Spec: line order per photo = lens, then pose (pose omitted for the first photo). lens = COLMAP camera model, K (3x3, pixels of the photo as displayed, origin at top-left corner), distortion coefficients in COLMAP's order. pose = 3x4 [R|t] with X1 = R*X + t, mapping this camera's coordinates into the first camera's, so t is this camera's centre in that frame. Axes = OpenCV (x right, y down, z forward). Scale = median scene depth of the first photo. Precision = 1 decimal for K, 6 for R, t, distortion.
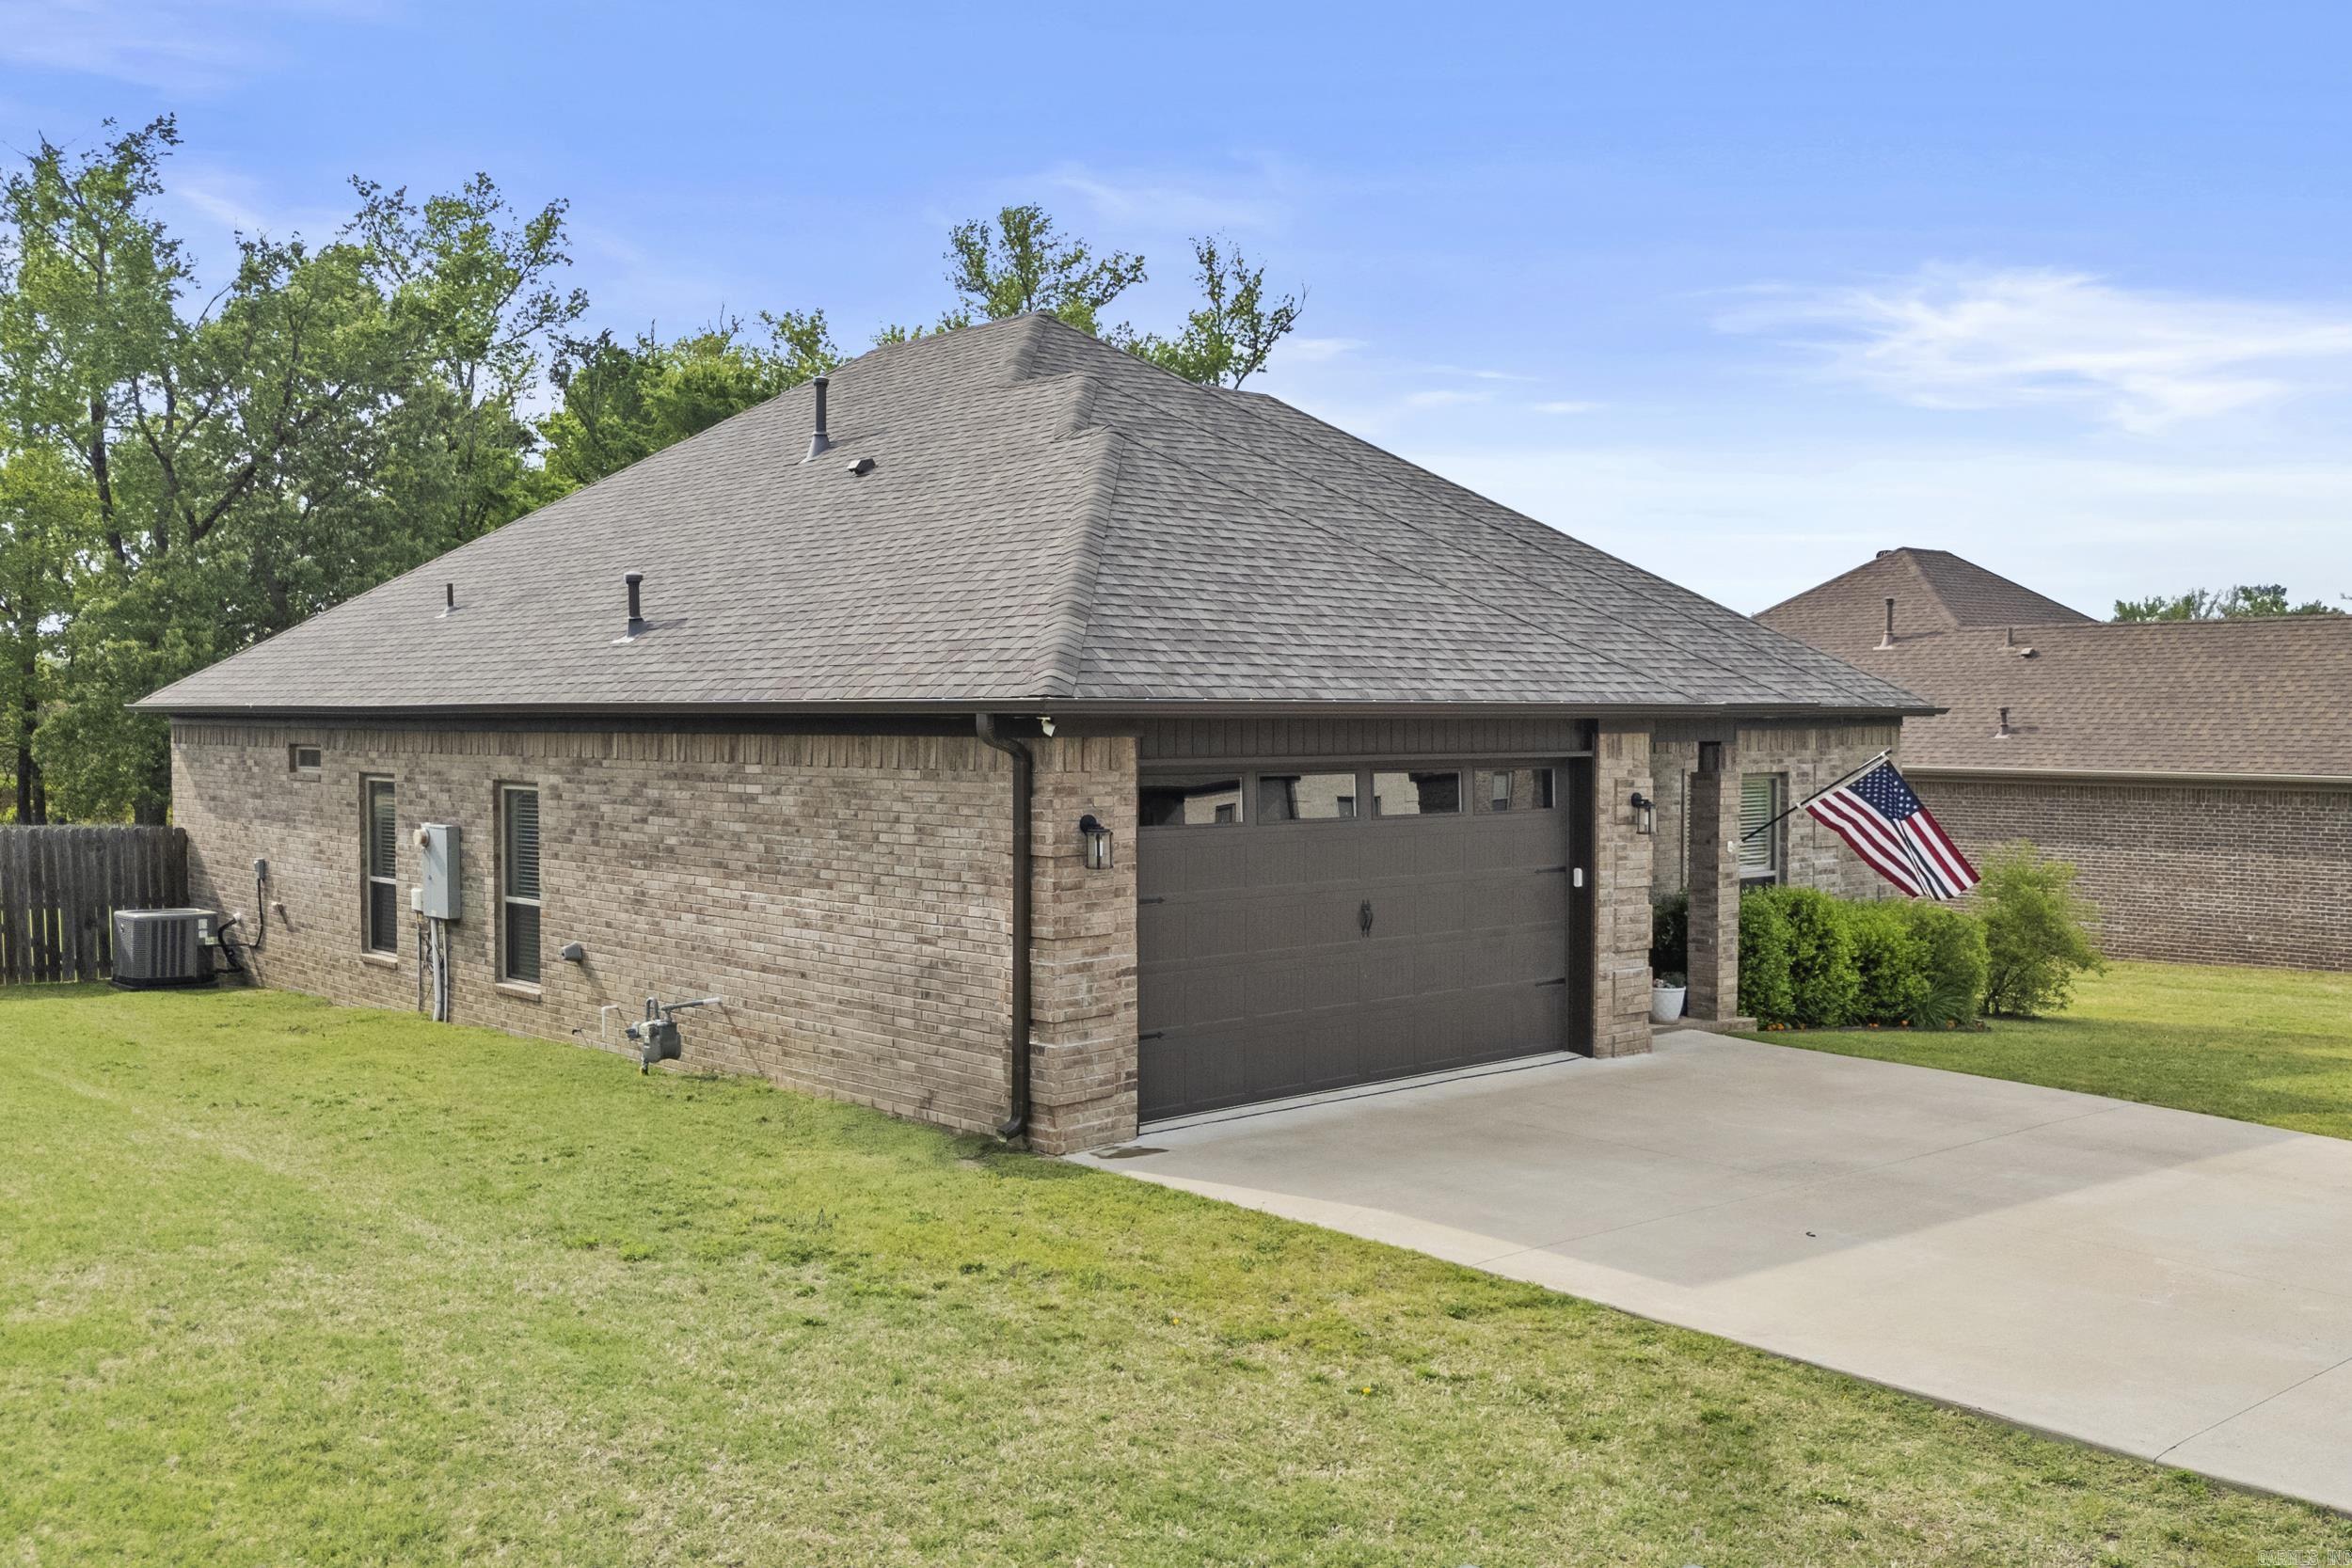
lens RADIAL K [[1968.8, 0, 1092.8], [0, 1968.8, 785.0], [0, 0, 1]] dist [0.099385, -0.002335]
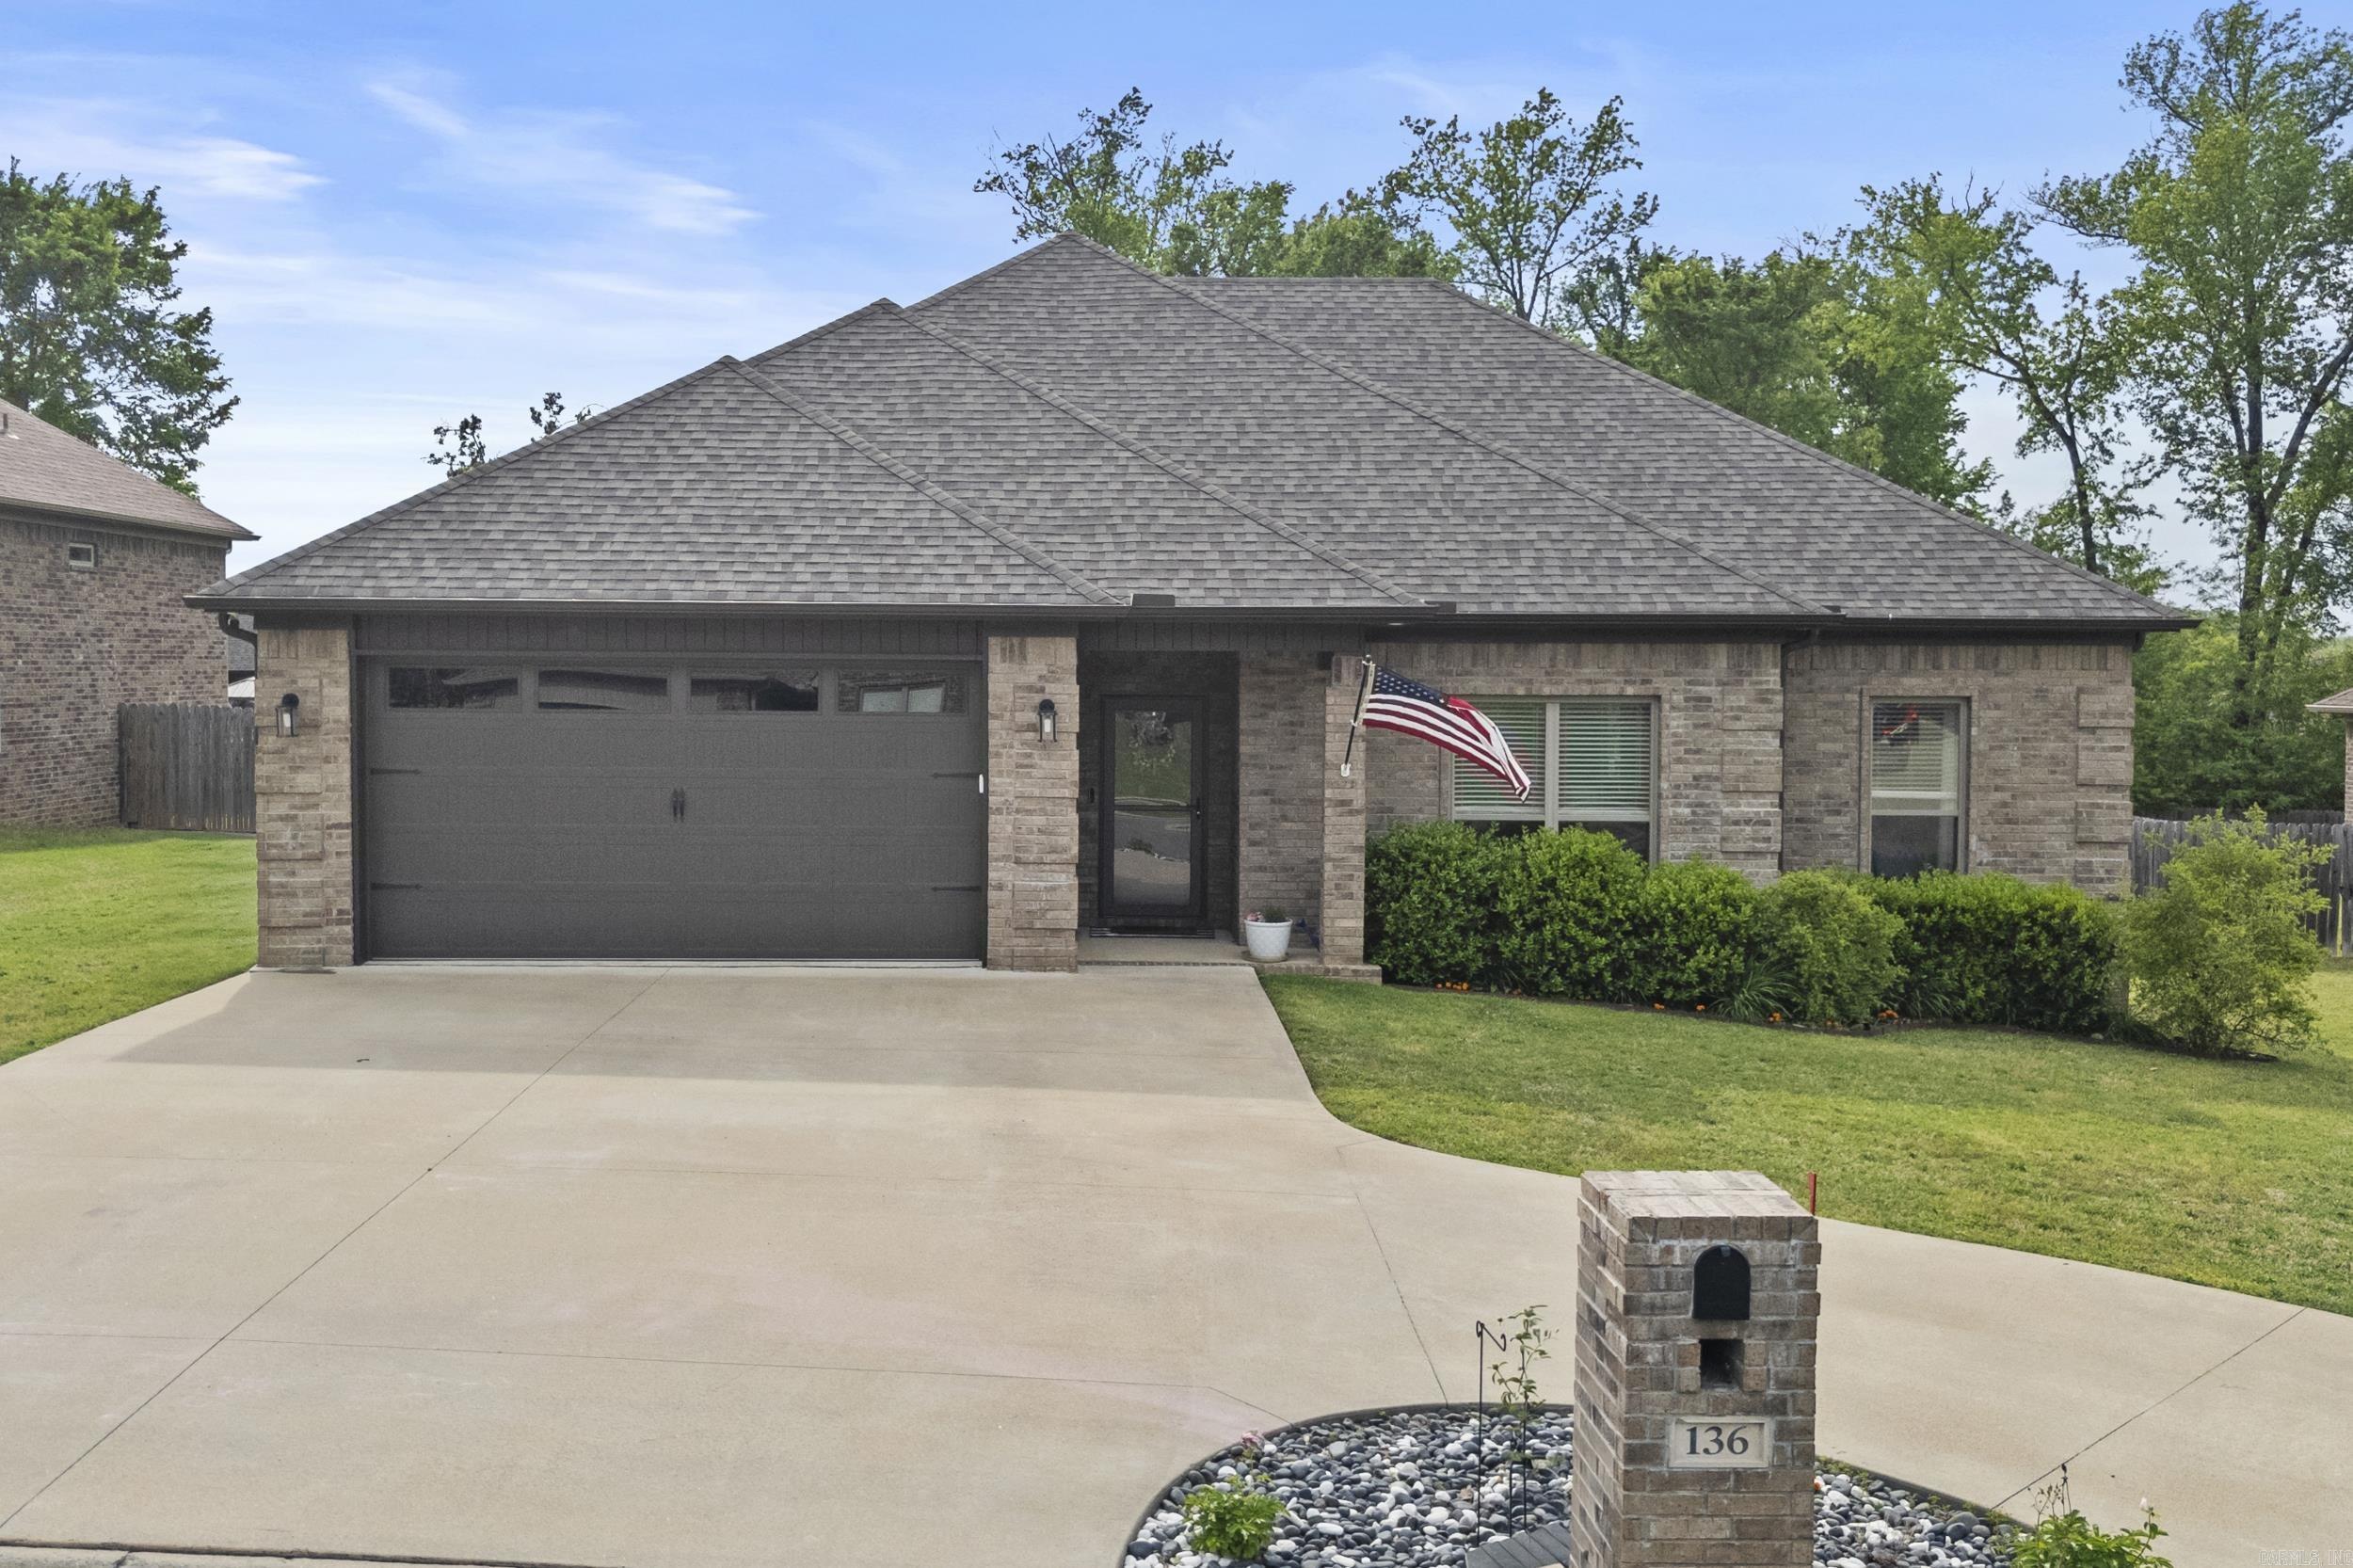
lens RADIAL K [[2230.4, 0, 1071.9], [0, 2230.4, 754.0], [0, 0, 1]] dist [0.155768, -0.307999]
pose [[0.767385, 0.028817, -0.640539, 0.981298], [-0.028186, 0.999540, 0.011200, 0.018120], [0.640567, 0.009460, 0.767844, 0.178664]]
